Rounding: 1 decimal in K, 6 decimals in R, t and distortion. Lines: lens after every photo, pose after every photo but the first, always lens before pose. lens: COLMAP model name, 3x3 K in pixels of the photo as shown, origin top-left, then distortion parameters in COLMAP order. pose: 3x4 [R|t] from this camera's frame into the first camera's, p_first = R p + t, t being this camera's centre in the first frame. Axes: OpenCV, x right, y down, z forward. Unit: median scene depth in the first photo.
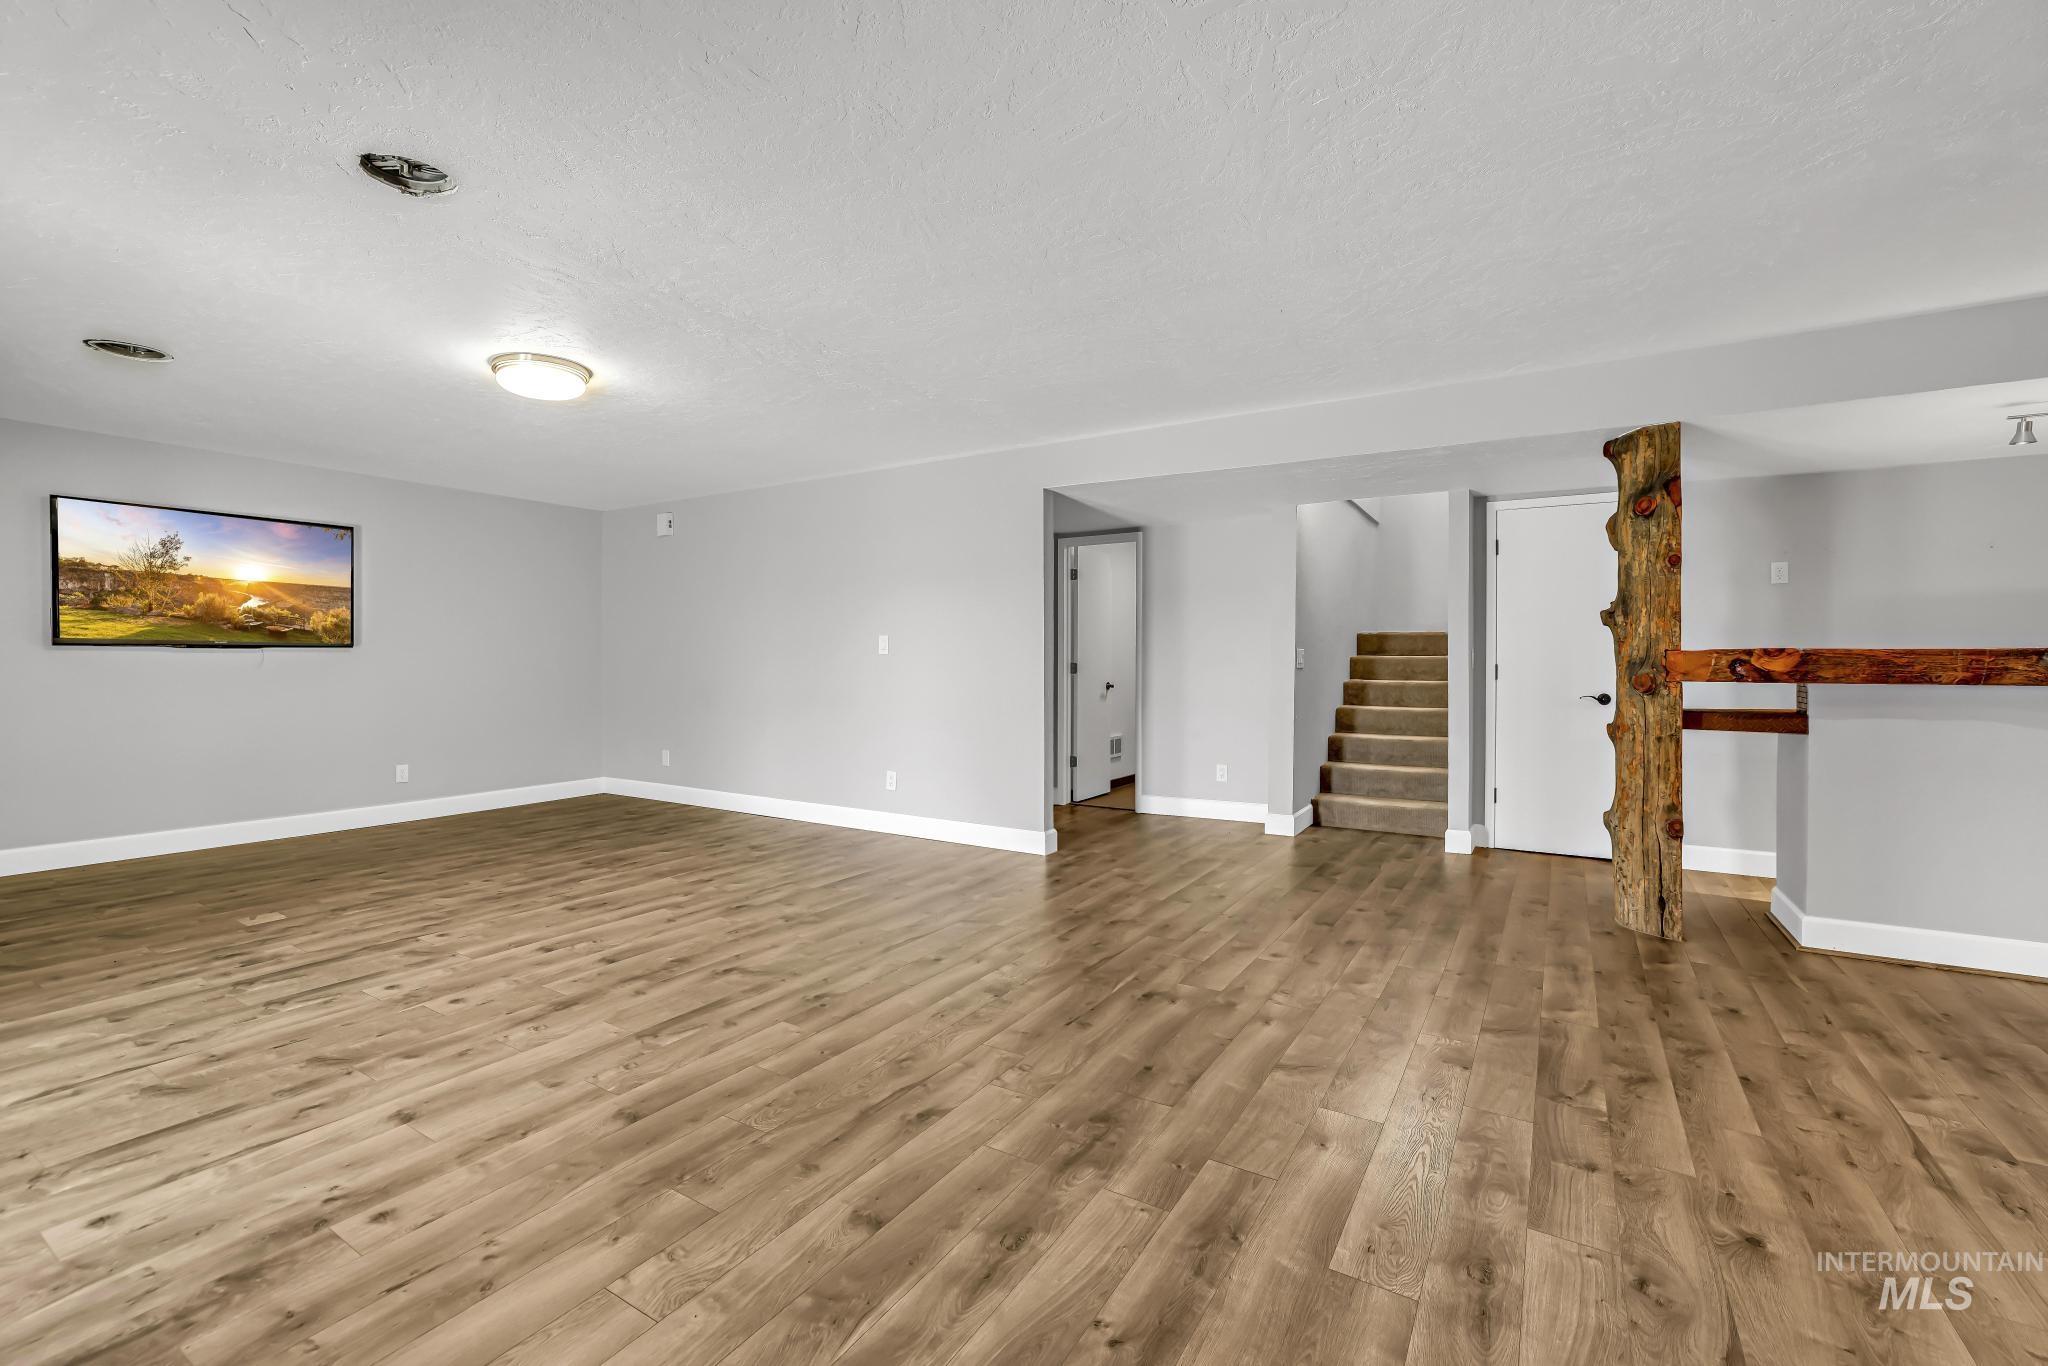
lens RADIAL K [[860.4, 0, 1036.3], [0, 860.4, 656.3], [0, 0, 1]] dist [-0.017213, 0.006225]
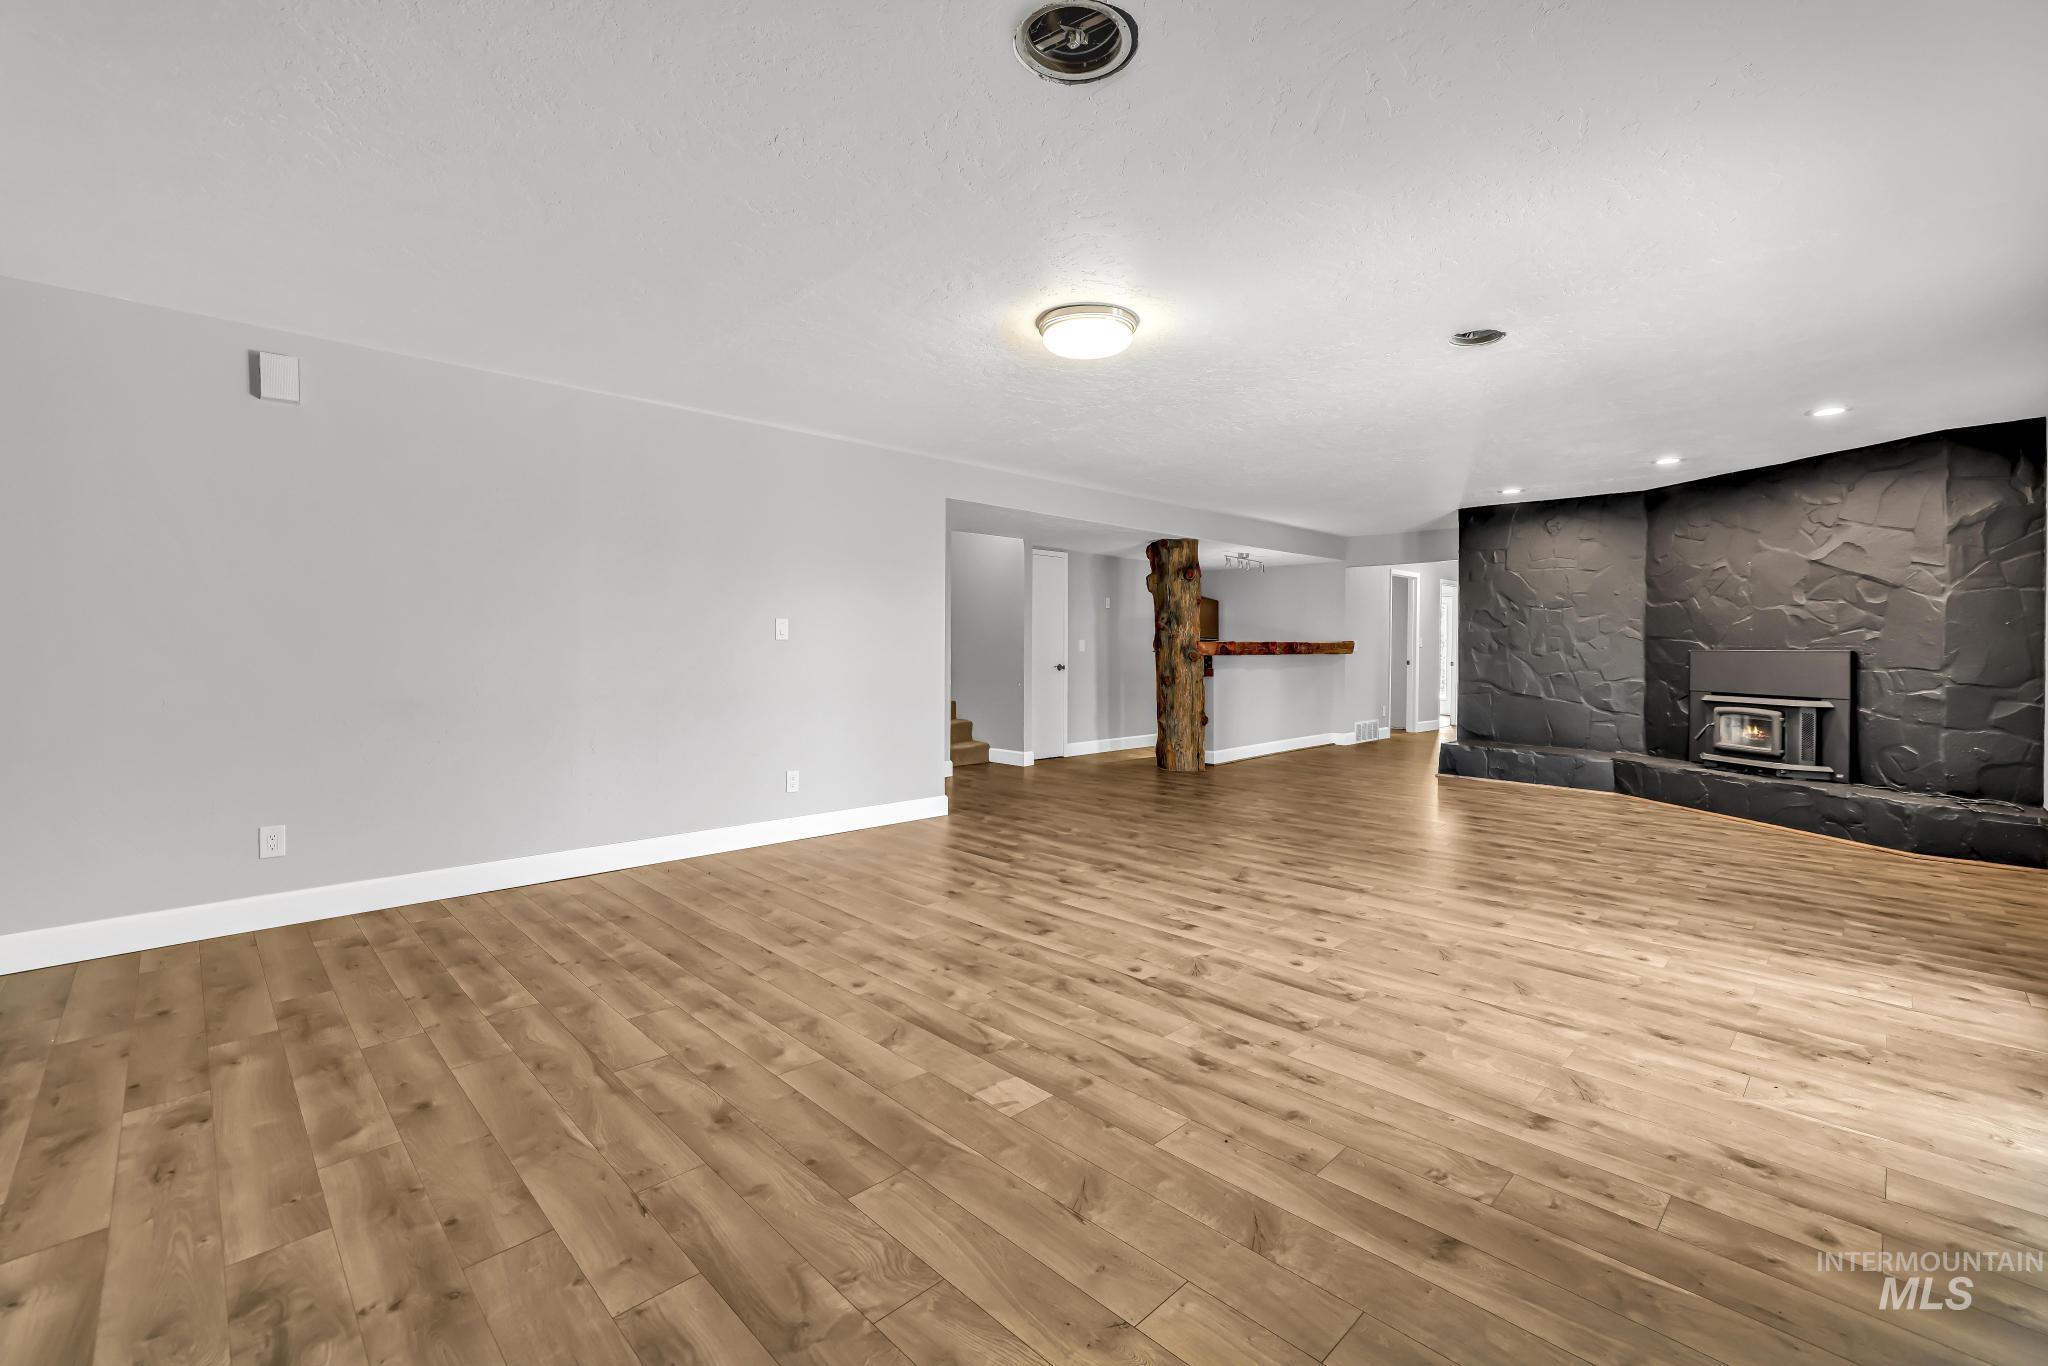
lens RADIAL K [[877.5, 0, 1001.7], [0, 877.5, 655.0], [0, 0, 1]] dist [-0.021345, 0.005410]
pose [[0.245319, -0.012687, 0.969359, -1.621737], [-0.011936, 0.999799, 0.016106, -0.001164], [-0.969369, -0.015522, 0.245118, 0.946446]]
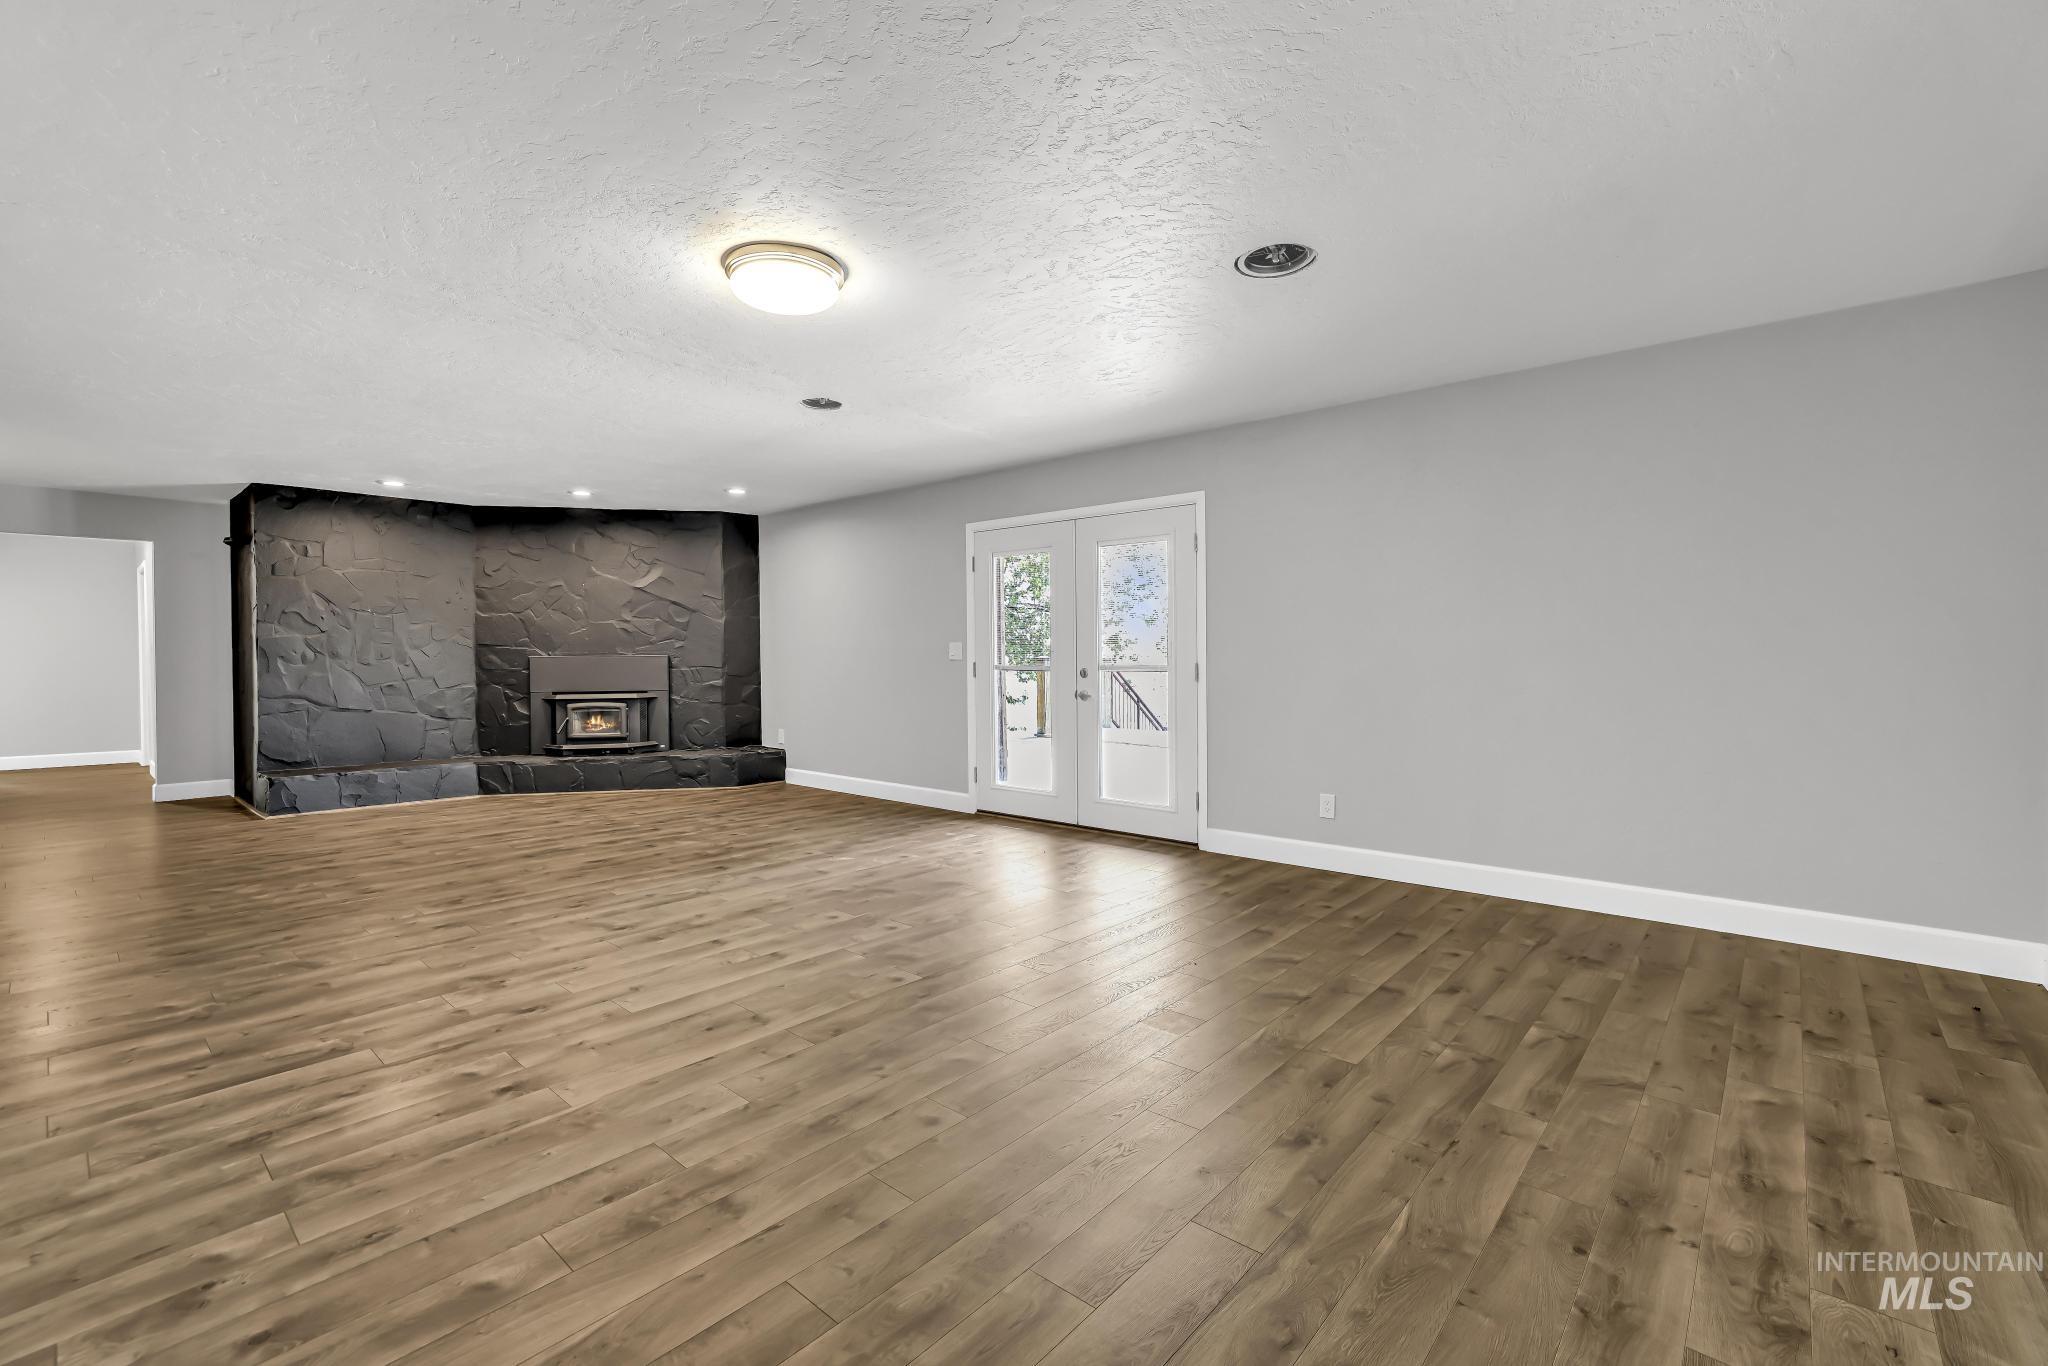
lens RADIAL K [[877.5, 0, 1044.0], [0, 877.5, 675.5], [0, 0, 1]] dist [-0.021345, 0.005410]
pose [[-0.988302, -0.003250, 0.152475, -0.999572], [-0.000830, 0.999873, 0.015934, 0.012003], [-0.152507, 0.015621, -0.988179, 1.884454]]
